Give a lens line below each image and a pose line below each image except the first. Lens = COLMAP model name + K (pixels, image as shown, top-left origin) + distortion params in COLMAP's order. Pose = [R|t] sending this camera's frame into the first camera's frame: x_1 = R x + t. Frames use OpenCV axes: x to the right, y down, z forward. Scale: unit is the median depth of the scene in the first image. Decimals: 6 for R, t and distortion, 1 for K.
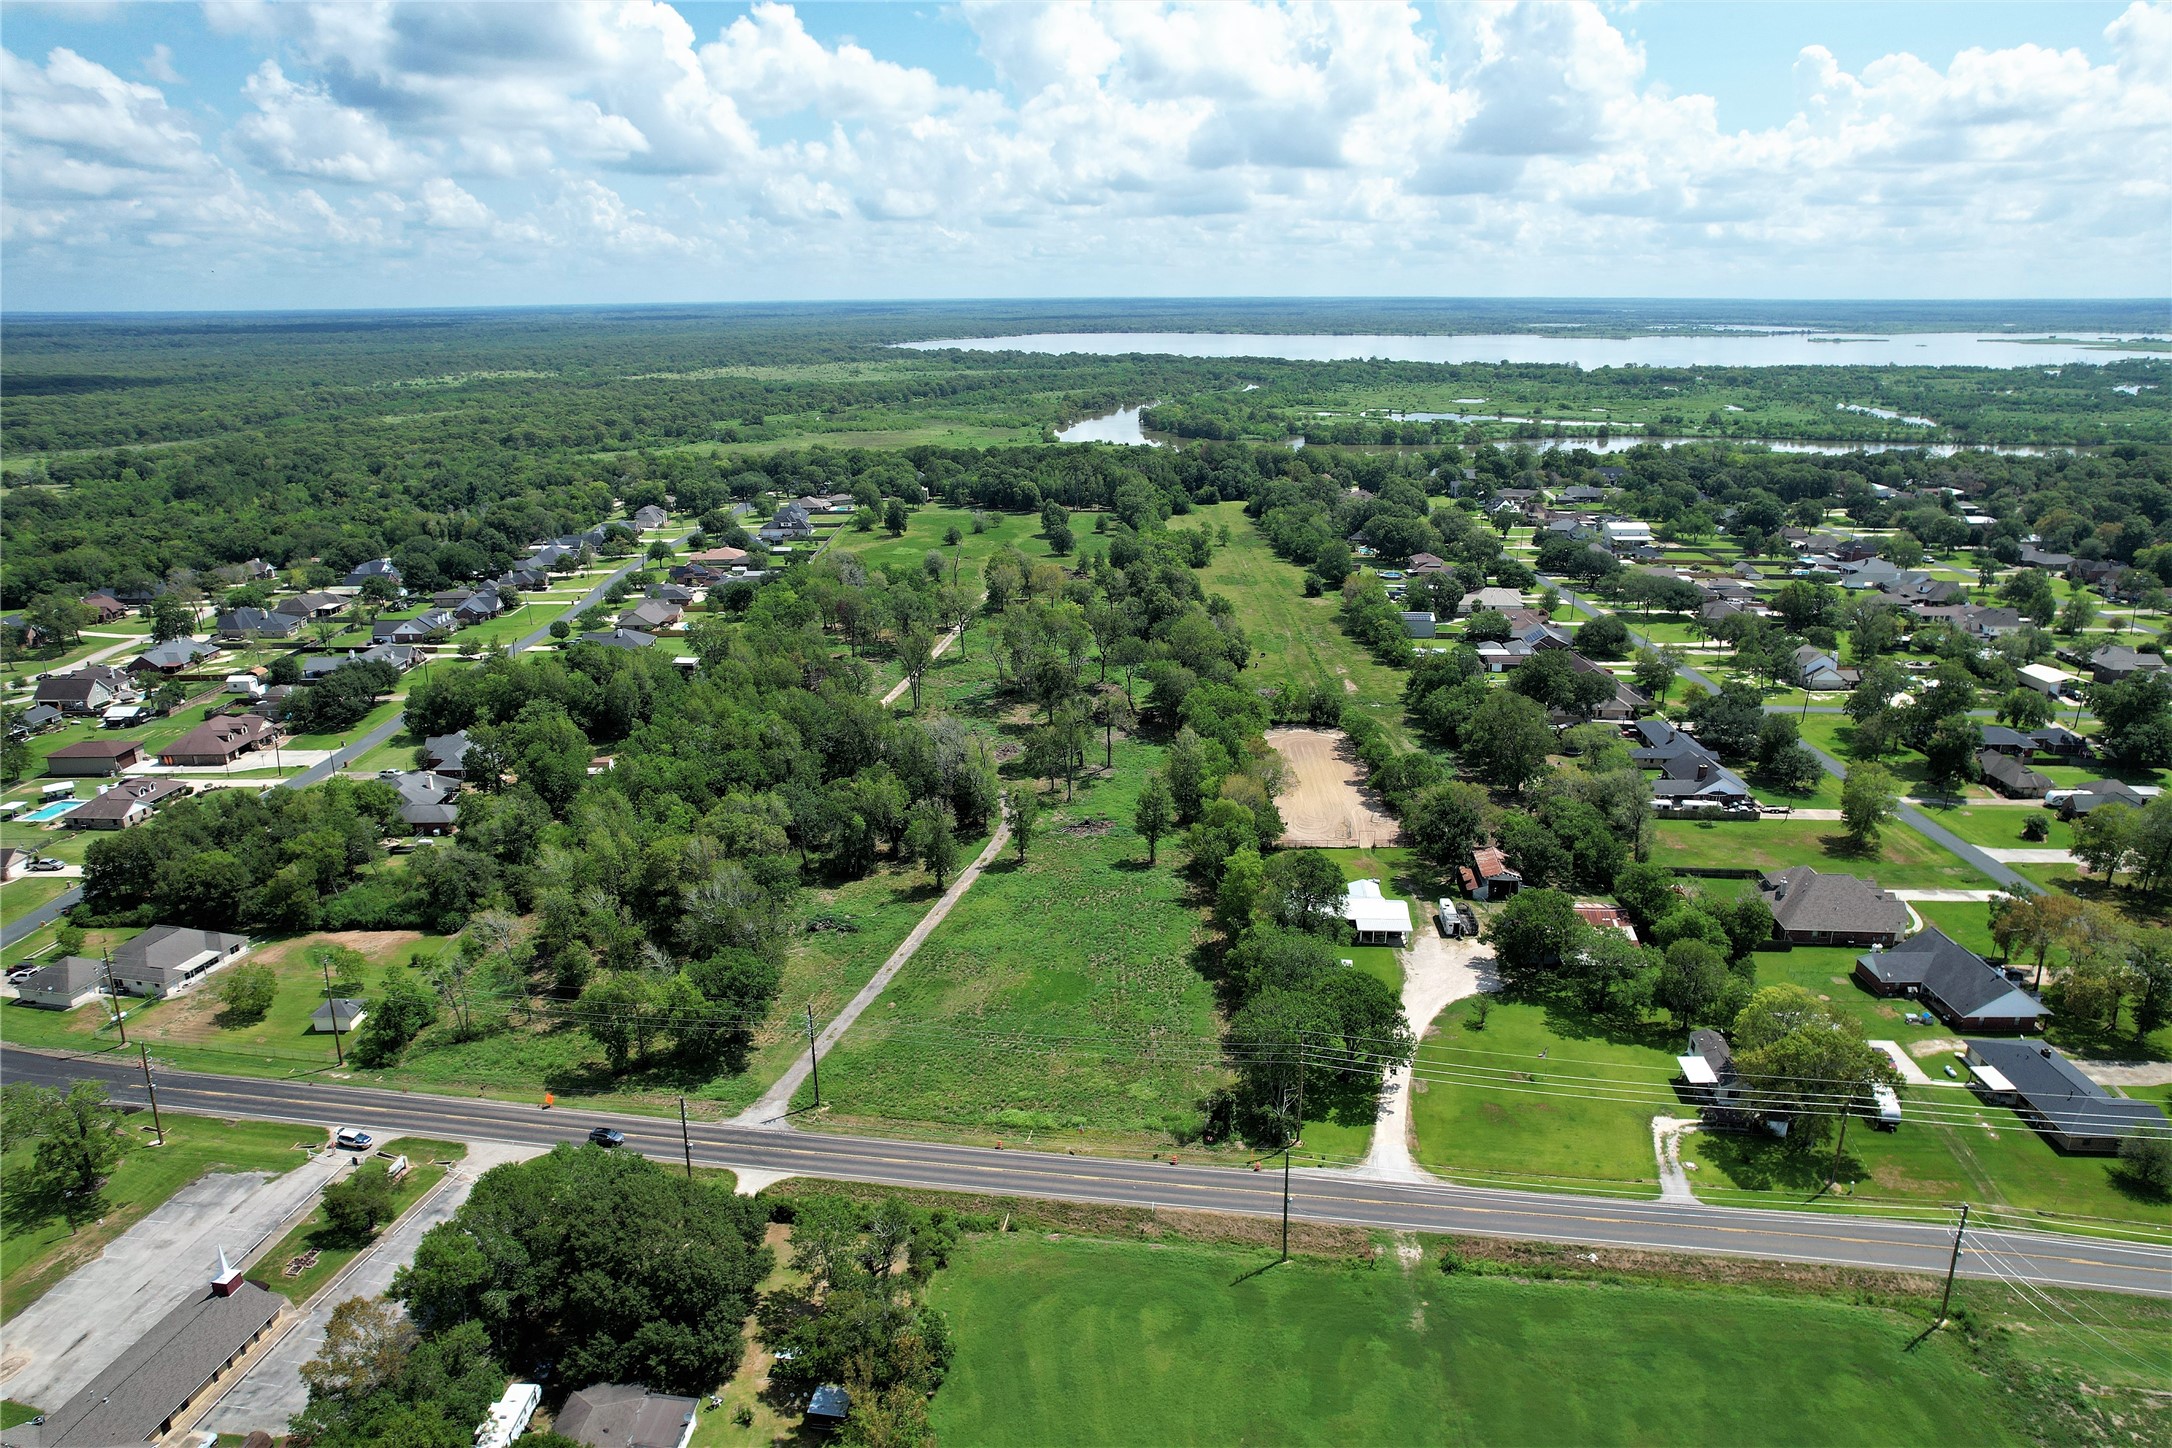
lens RADIAL K [[1392.9, 0, 1092.2], [0, 1392.9, 744.6], [0, 0, 1]] dist [-0.066639, 0.053416]
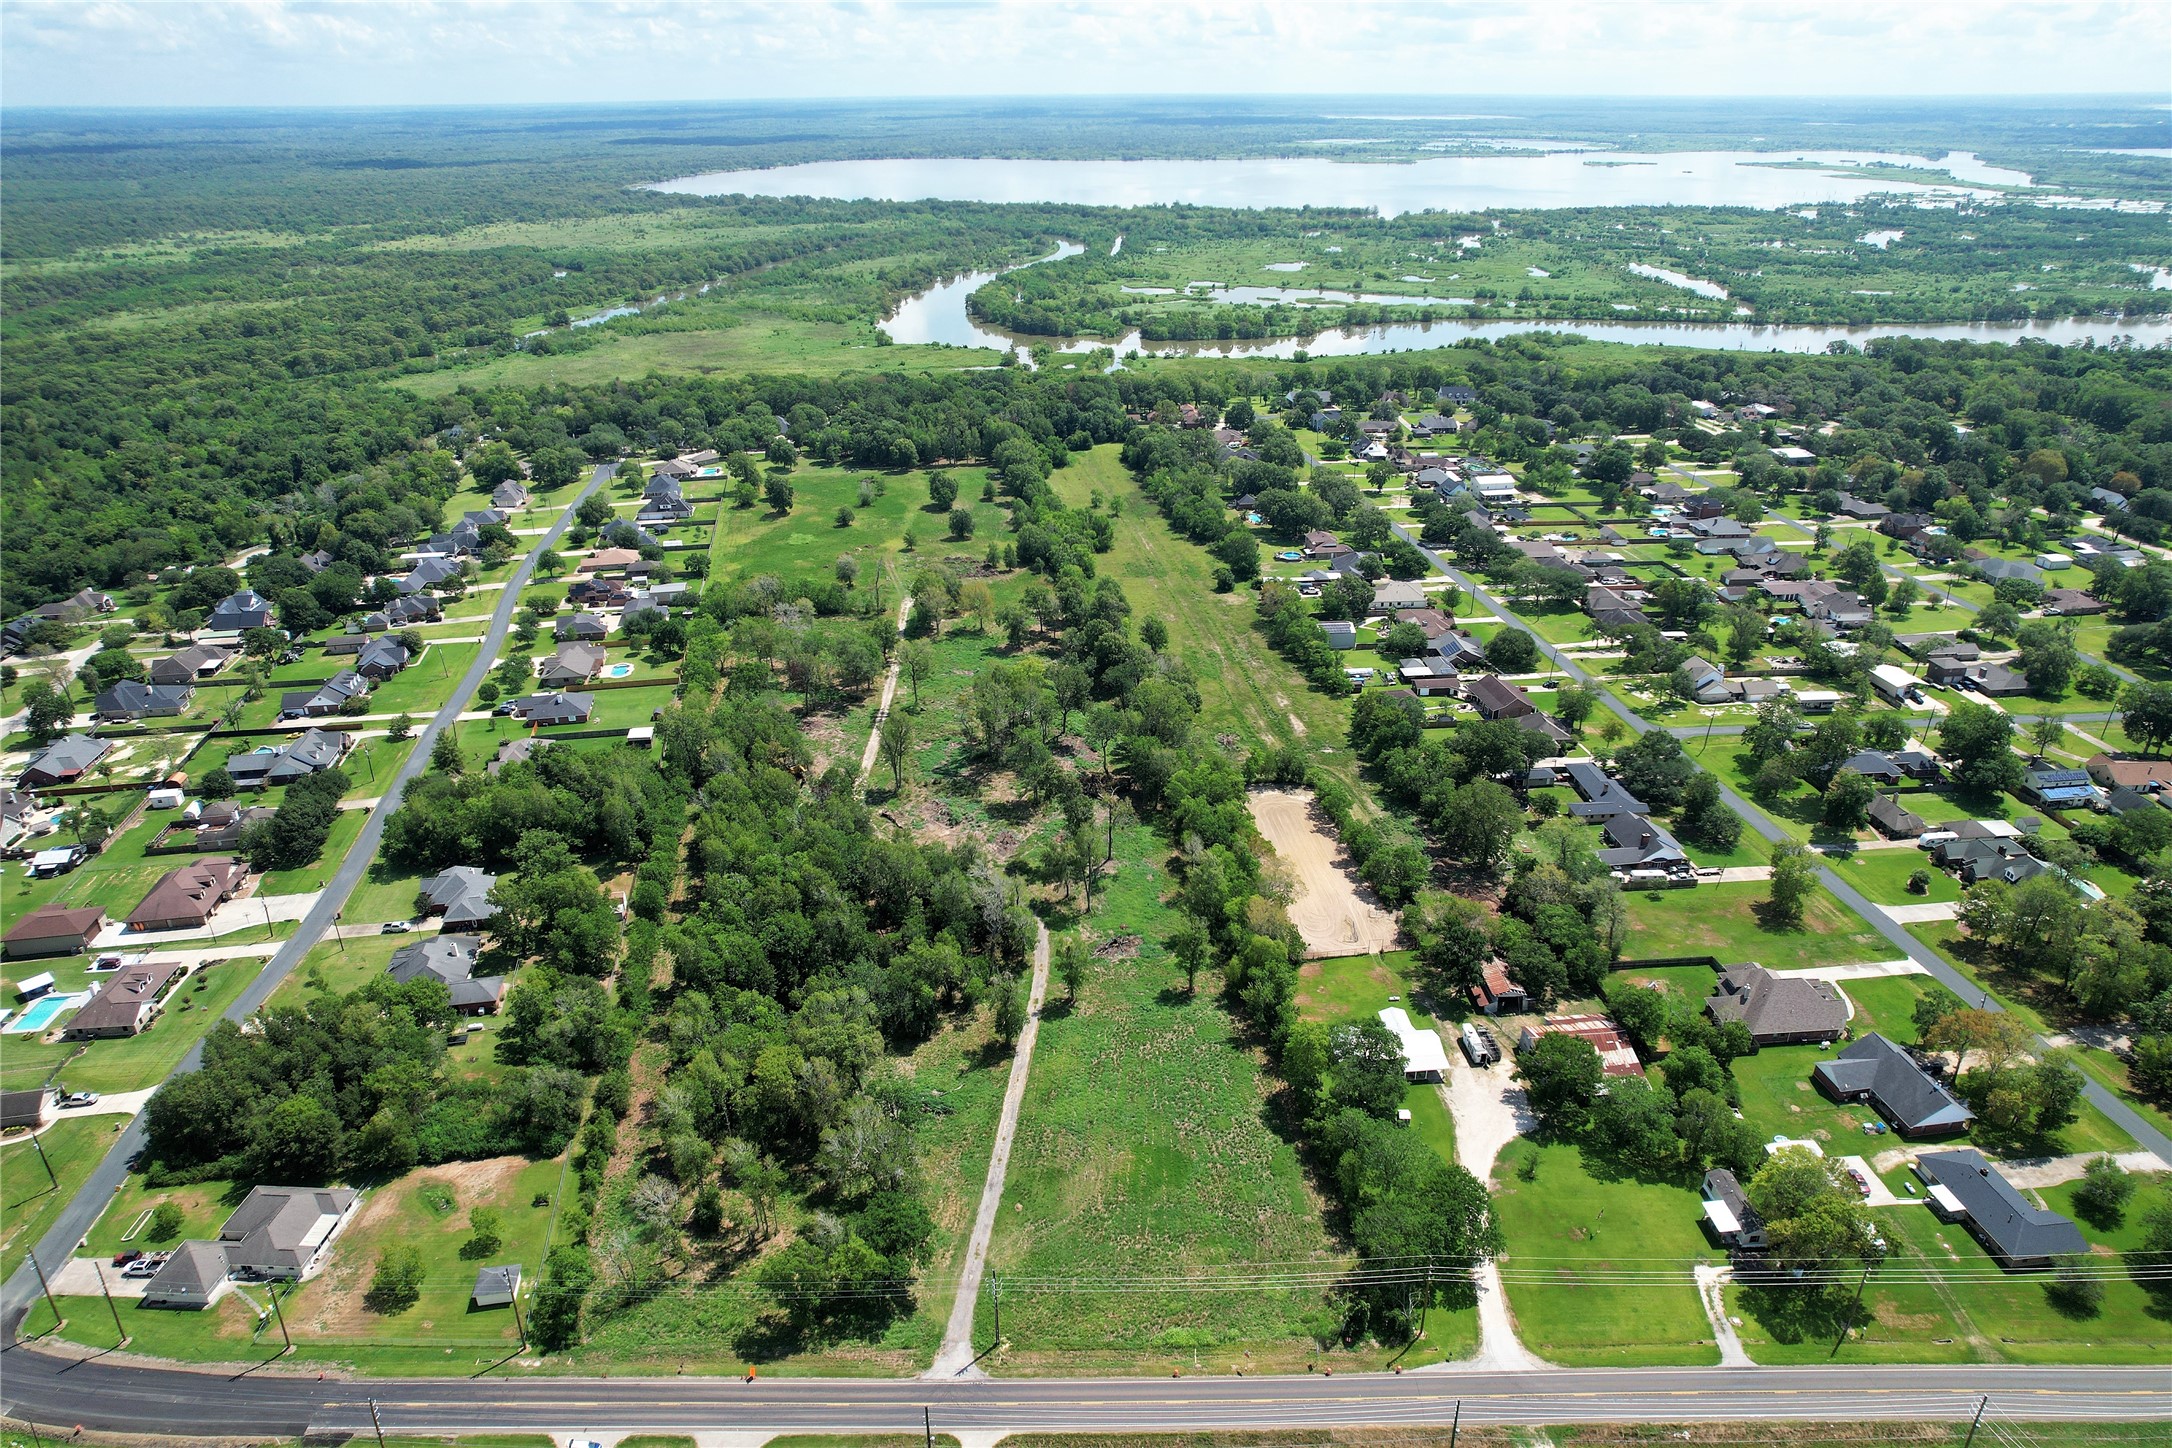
lens RADIAL K [[1392.9, 0, 1094.6], [0, 1392.9, 736.6], [0, 0, 1]] dist [-0.066639, 0.053416]
pose [[0.987164, -0.067628, 0.144687, -0.145940], [0.048795, 0.990317, 0.129967, -0.214103], [-0.152076, -0.121239, 0.980905, -0.024803]]
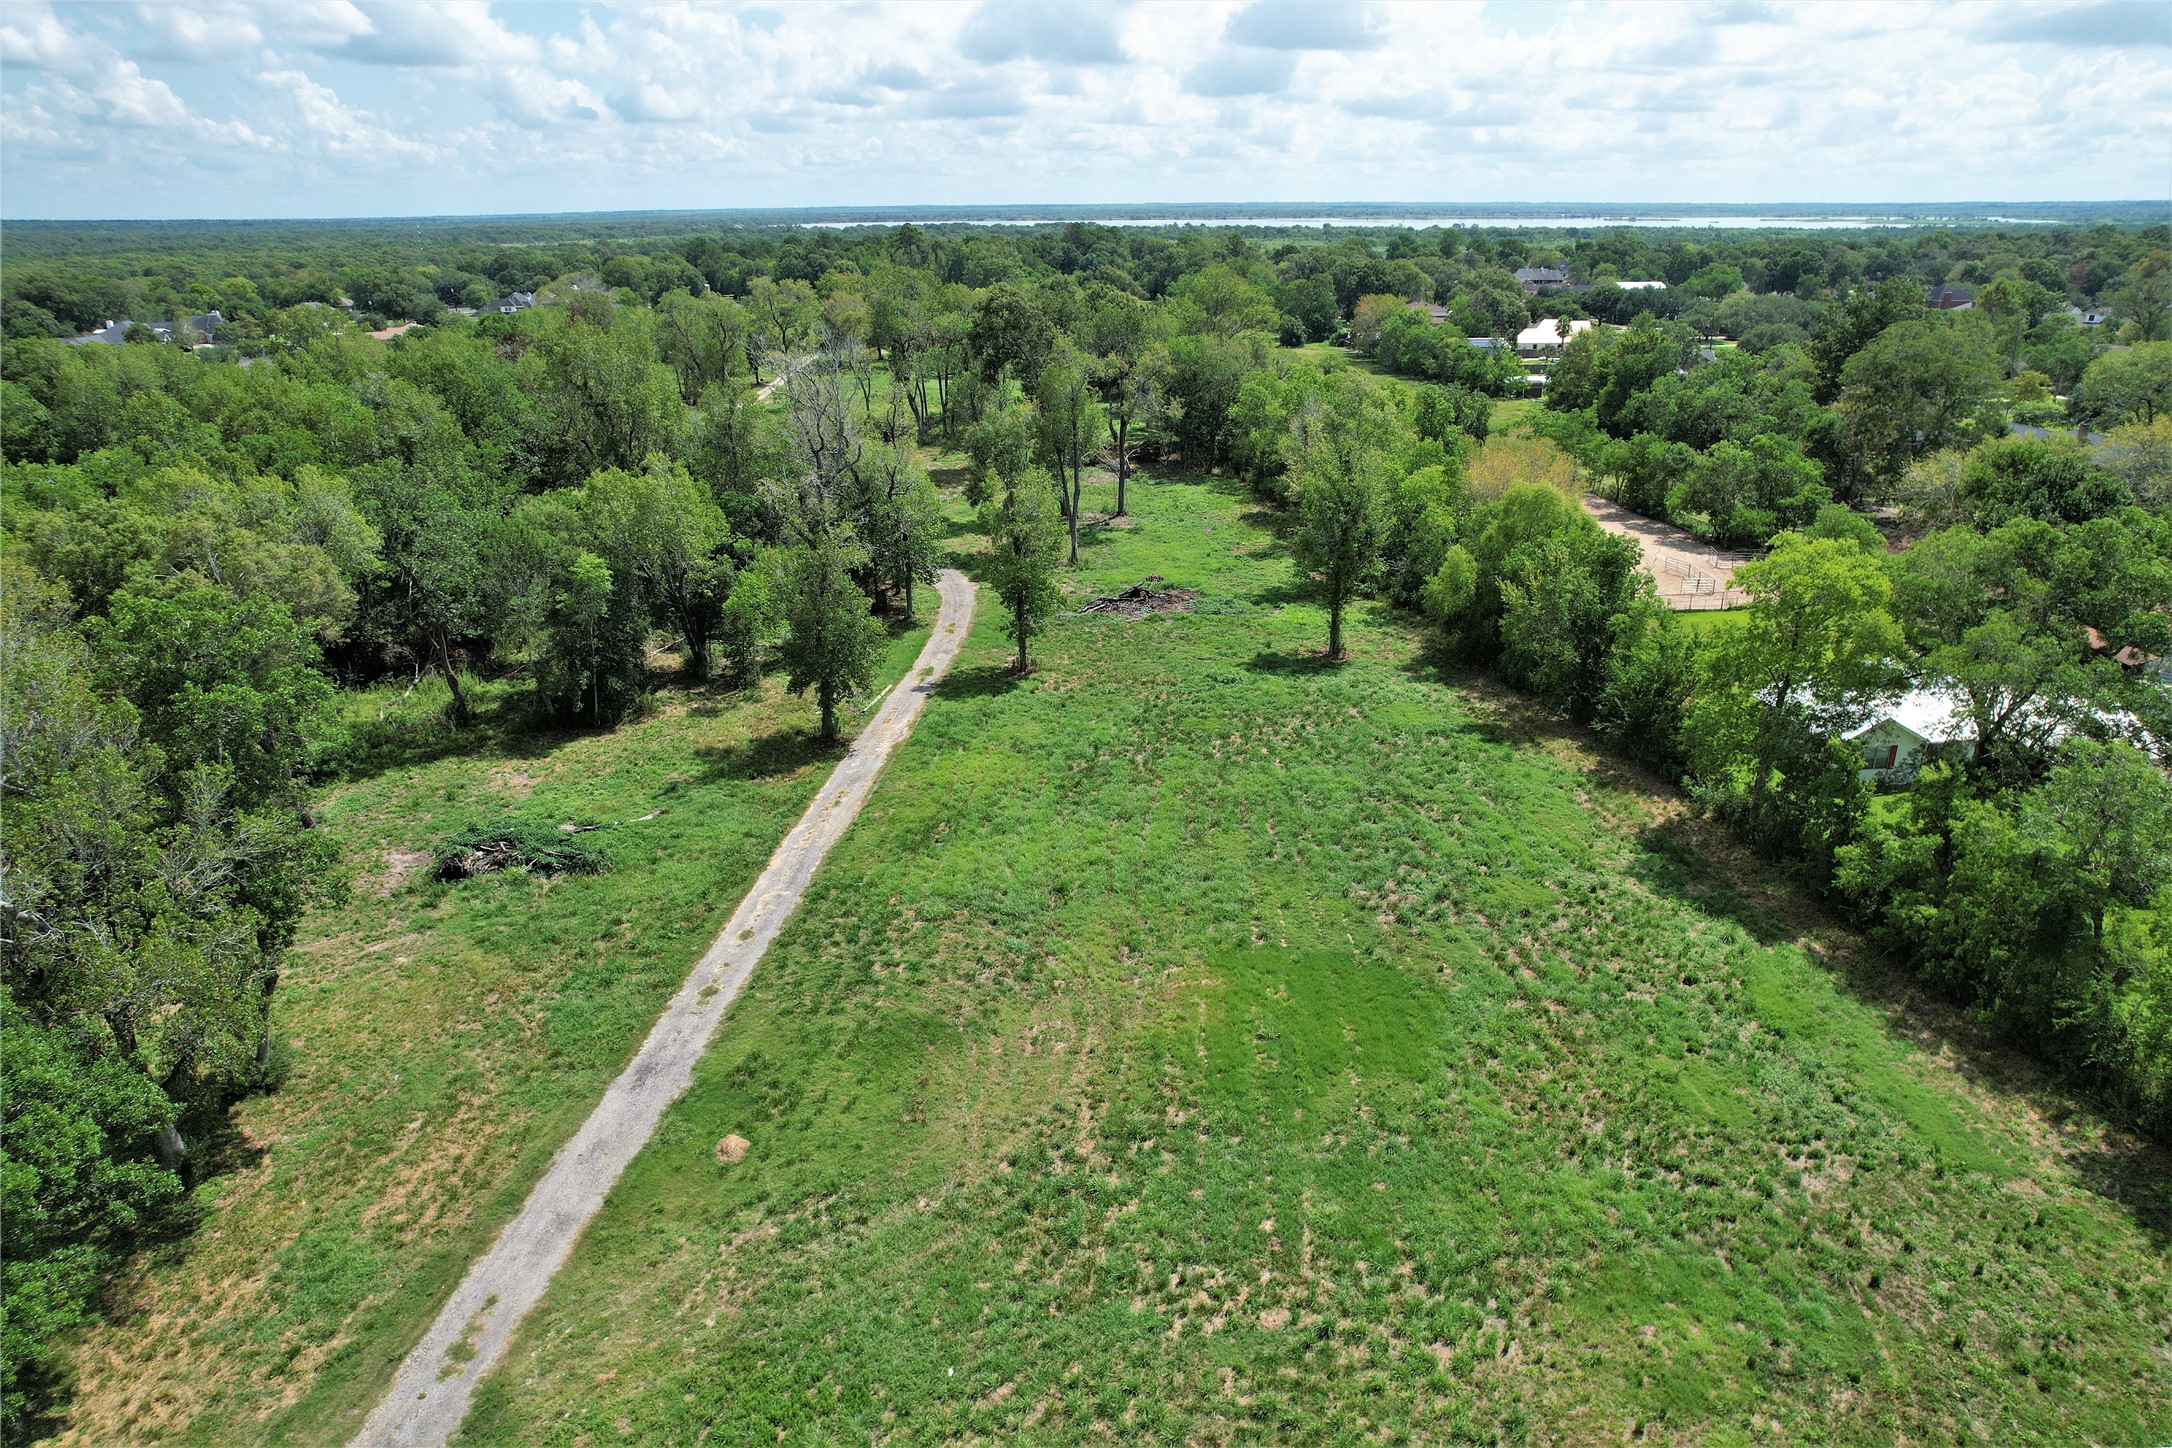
lens RADIAL K [[1392.9, 0, 1084.1], [0, 1392.9, 715.7], [0, 0, 1]] dist [-0.066639, 0.053416]
pose [[0.989119, -0.055623, 0.136196, -0.074032], [0.050759, 0.997952, 0.038929, 0.068726], [-0.138082, -0.031592, 0.989917, 0.498452]]
